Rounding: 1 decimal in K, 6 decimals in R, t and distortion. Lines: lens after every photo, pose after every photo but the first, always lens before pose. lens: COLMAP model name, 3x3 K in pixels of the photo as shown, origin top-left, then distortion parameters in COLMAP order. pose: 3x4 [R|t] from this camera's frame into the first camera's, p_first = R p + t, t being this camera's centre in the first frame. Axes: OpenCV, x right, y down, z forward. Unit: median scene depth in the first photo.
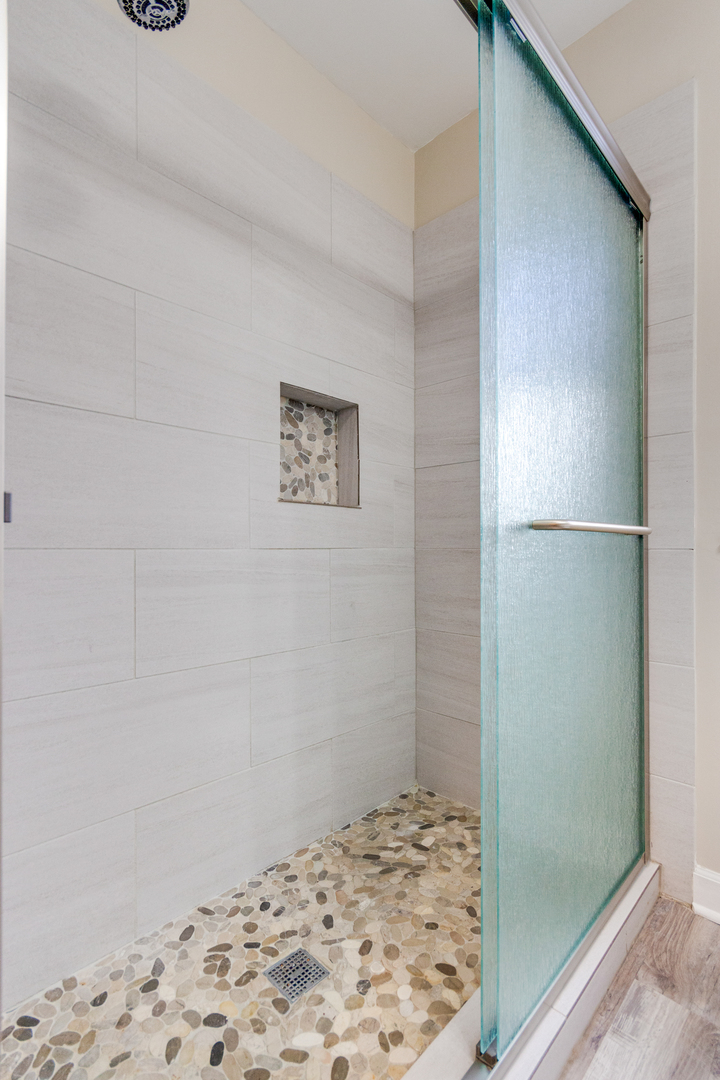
lens RADIAL K [[502.9, 0, 360.0], [0, 502.9, 540.0], [0, 0, 1]] dist [0.002956, 0.000316]
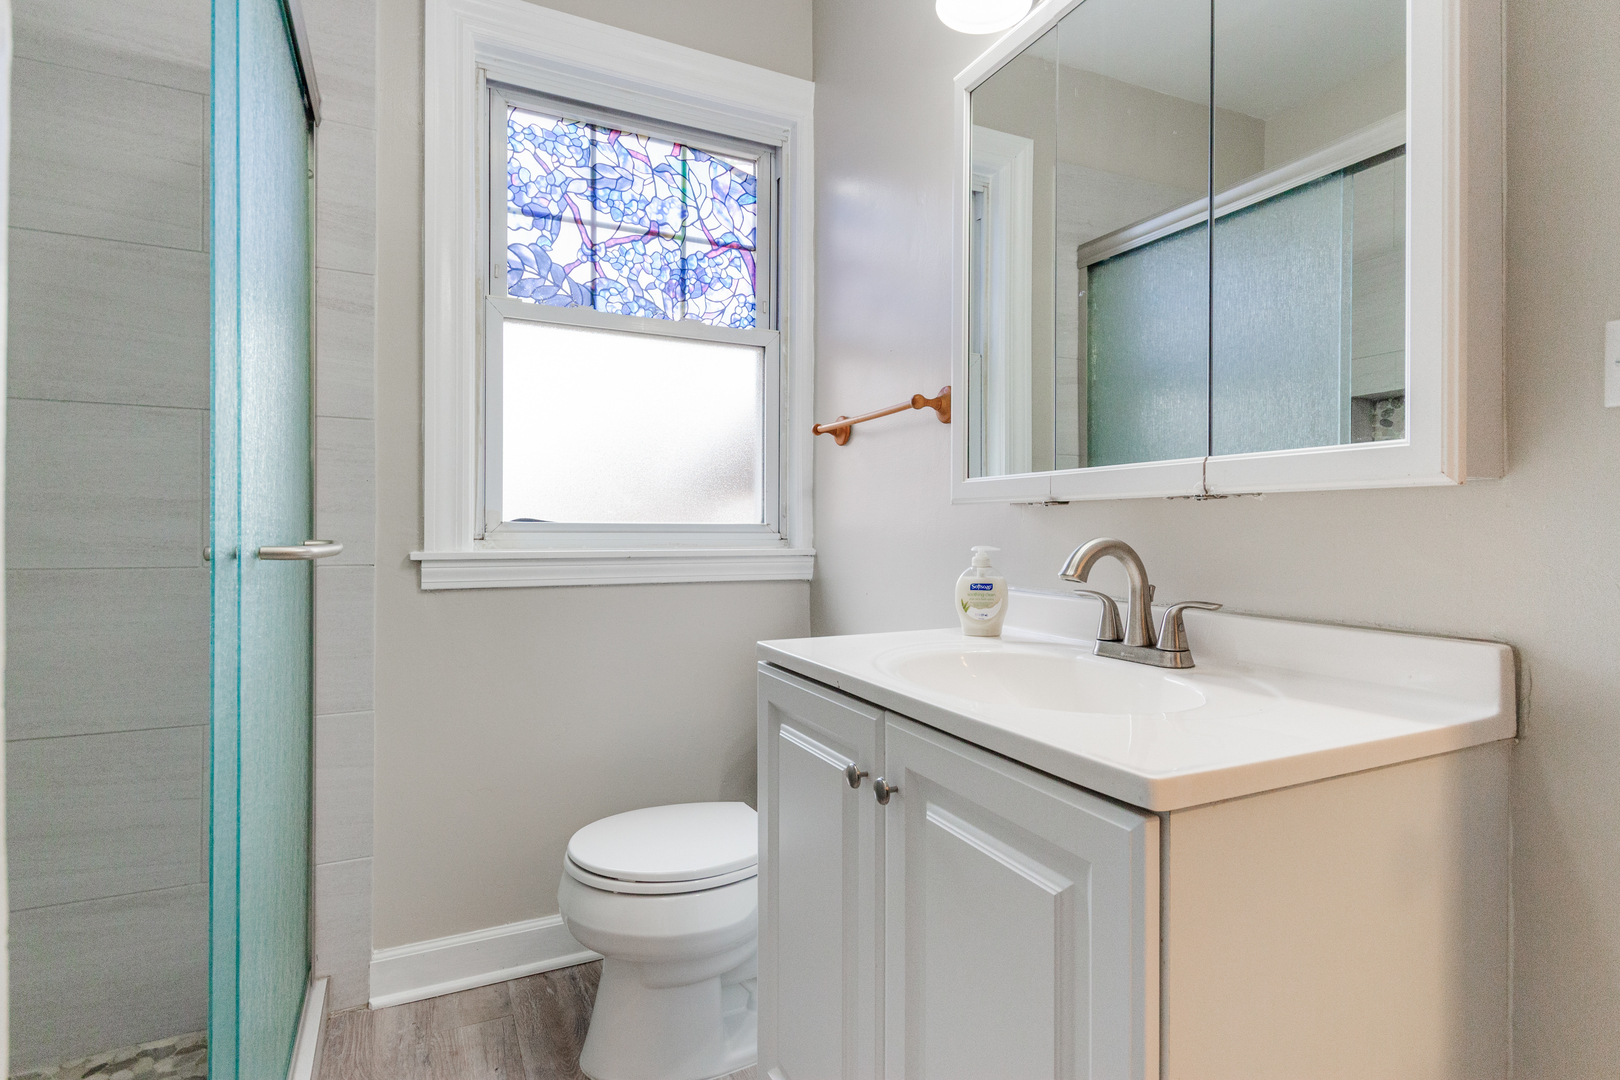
lens RADIAL K [[819.6, 0, 810.0], [0, 819.6, 540.0], [0, 0, 1]] dist [0.000748, 0.000126]
pose [[0.325650, -0.007694, 0.945459, -0.352129], [-0.007711, 0.999912, 0.010793, -0.040761], [-0.945459, -0.010805, 0.325562, -0.092003]]
